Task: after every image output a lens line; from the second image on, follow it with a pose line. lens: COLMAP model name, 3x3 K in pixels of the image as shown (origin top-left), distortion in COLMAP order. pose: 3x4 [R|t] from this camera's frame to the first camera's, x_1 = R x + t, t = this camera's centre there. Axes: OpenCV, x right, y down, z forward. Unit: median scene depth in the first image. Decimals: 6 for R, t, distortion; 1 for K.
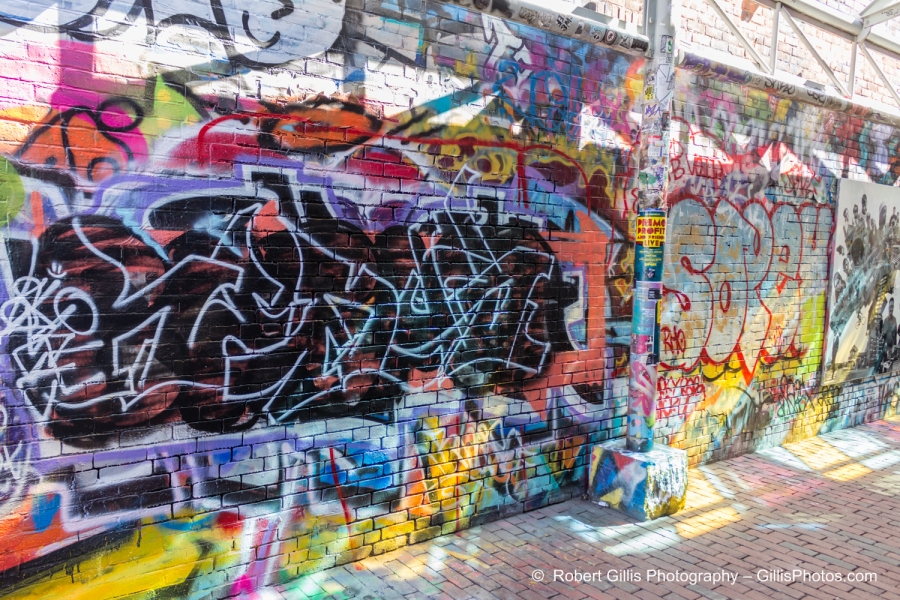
lens RADIAL K [[721.2, 0, 432.7], [0, 721.2, 303.5], [0, 0, 1]] dist [0.032590, -0.000392]
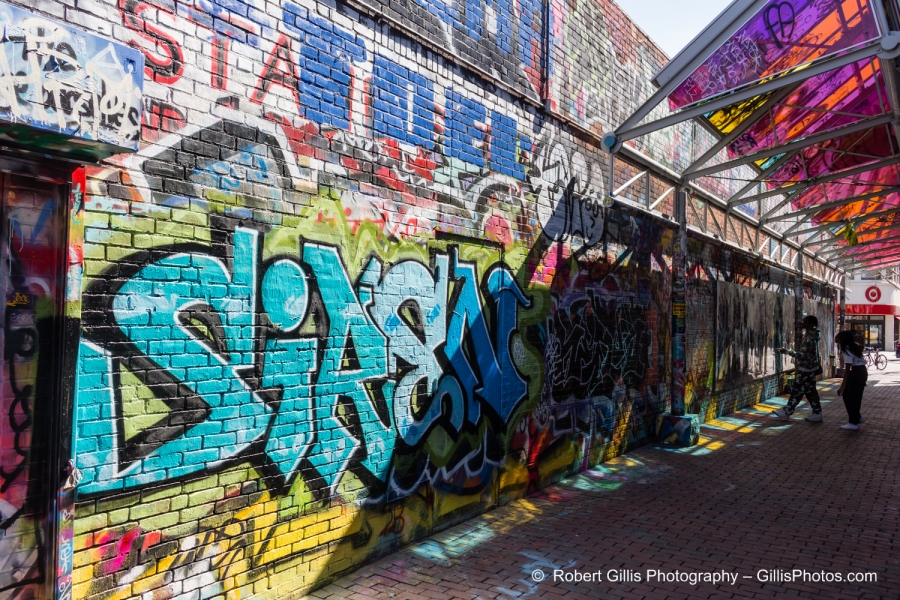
lens RADIAL K [[721.2, 0, 432.7], [0, 721.2, 303.5], [0, 0, 1]] dist [0.032590, -0.000392]
pose [[0.949414, -0.015853, 0.313628, -1.375921], [0.048249, 0.994230, -0.095804, 0.065894], [-0.310299, 0.106090, 0.944701, -1.034342]]
